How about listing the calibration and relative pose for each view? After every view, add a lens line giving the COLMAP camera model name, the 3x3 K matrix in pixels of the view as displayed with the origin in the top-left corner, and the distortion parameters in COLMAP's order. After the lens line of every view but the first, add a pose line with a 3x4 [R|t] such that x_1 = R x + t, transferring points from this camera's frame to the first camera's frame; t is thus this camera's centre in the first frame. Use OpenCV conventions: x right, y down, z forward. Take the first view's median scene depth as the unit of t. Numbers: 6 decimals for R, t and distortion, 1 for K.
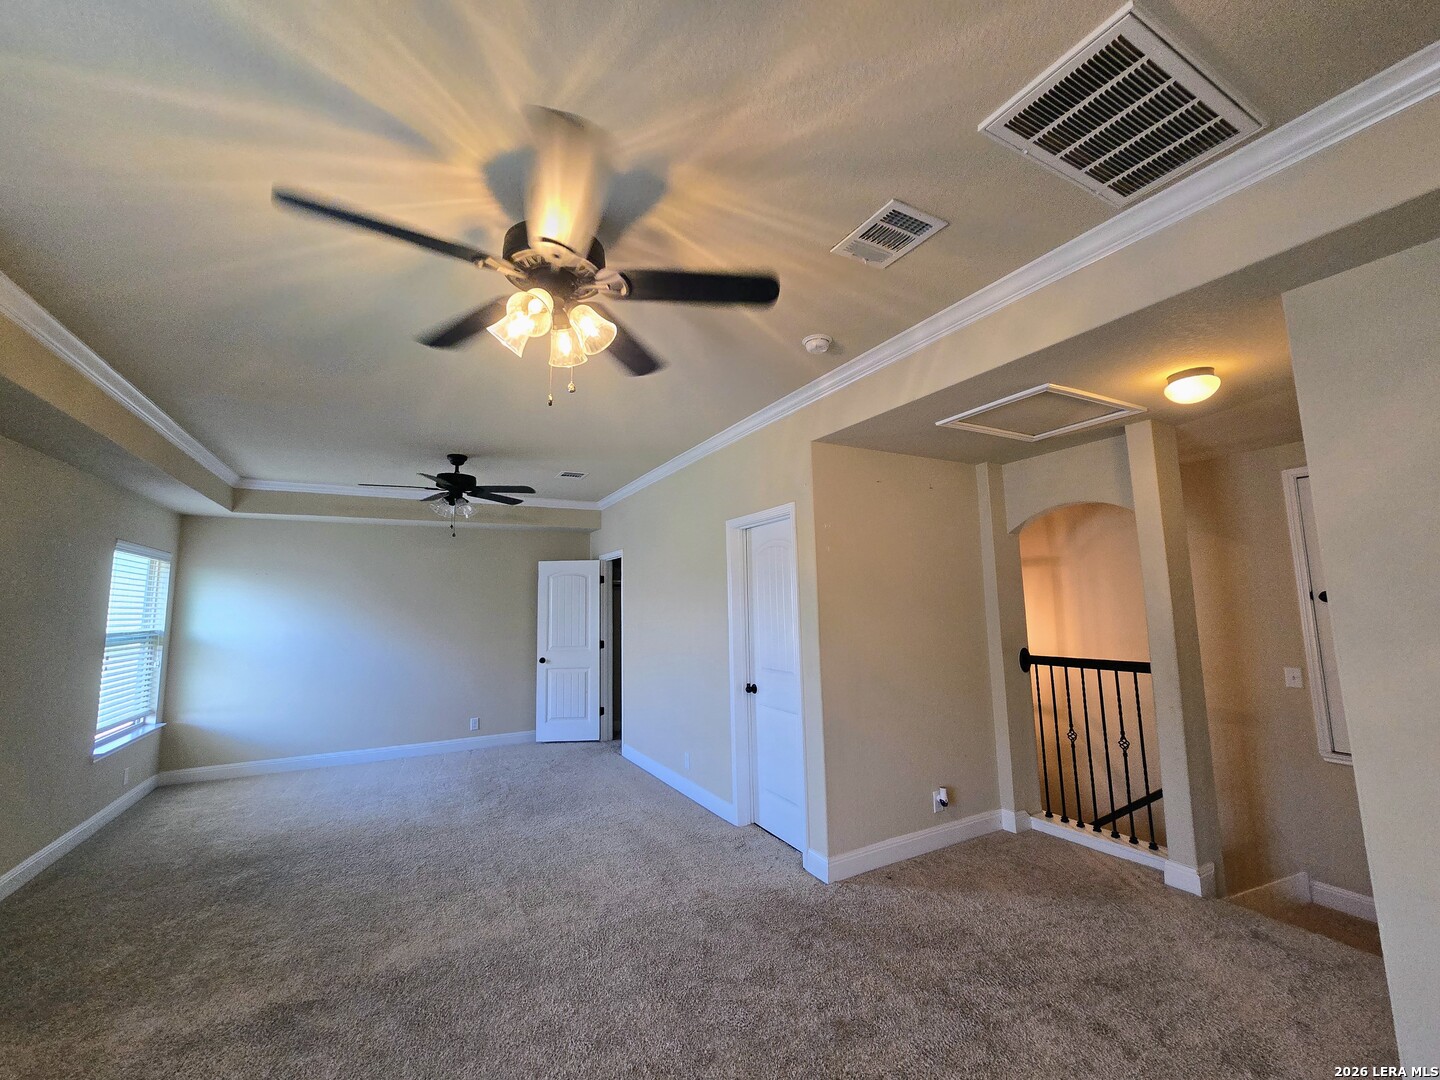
lens RADIAL K [[590.0, 0, 719.9], [0, 590.0, 531.1], [0, 0, 1]] dist [-0.008470, 0.002865]
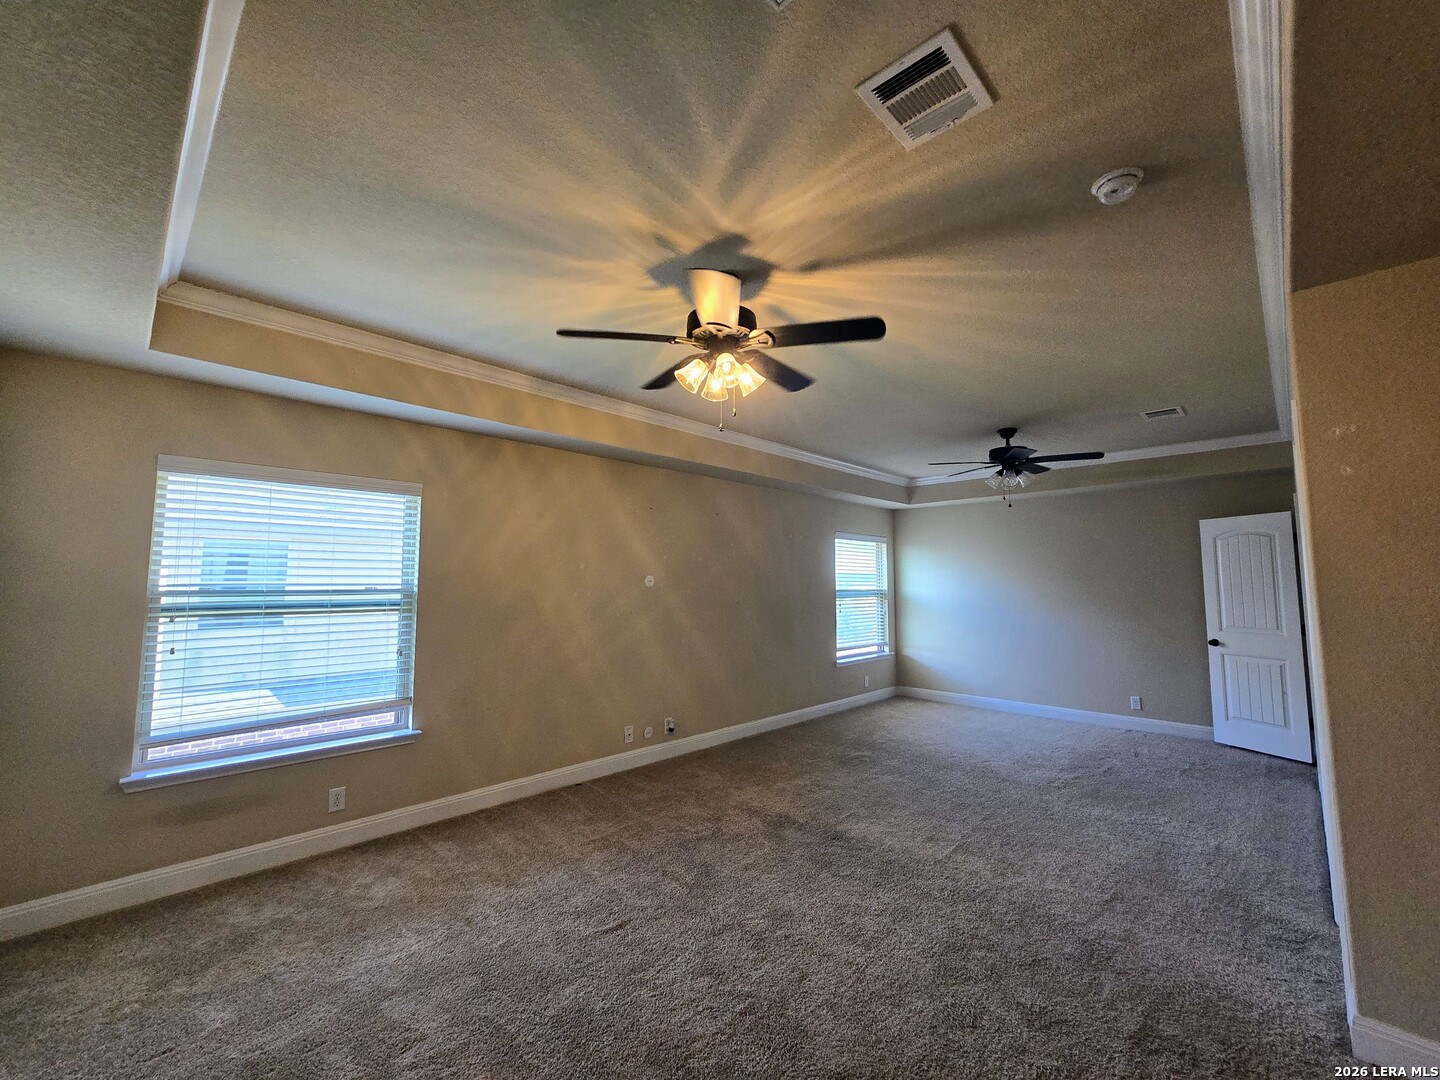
lens RADIAL K [[590.0, 0, 717.1], [0, 590.0, 542.9], [0, 0, 1]] dist [-0.008470, 0.002865]
pose [[0.295236, -0.044604, -0.954383, 0.381695], [0.115832, 0.993212, -0.010586, 0.021504], [0.948377, -0.107423, 0.298398, 0.191878]]
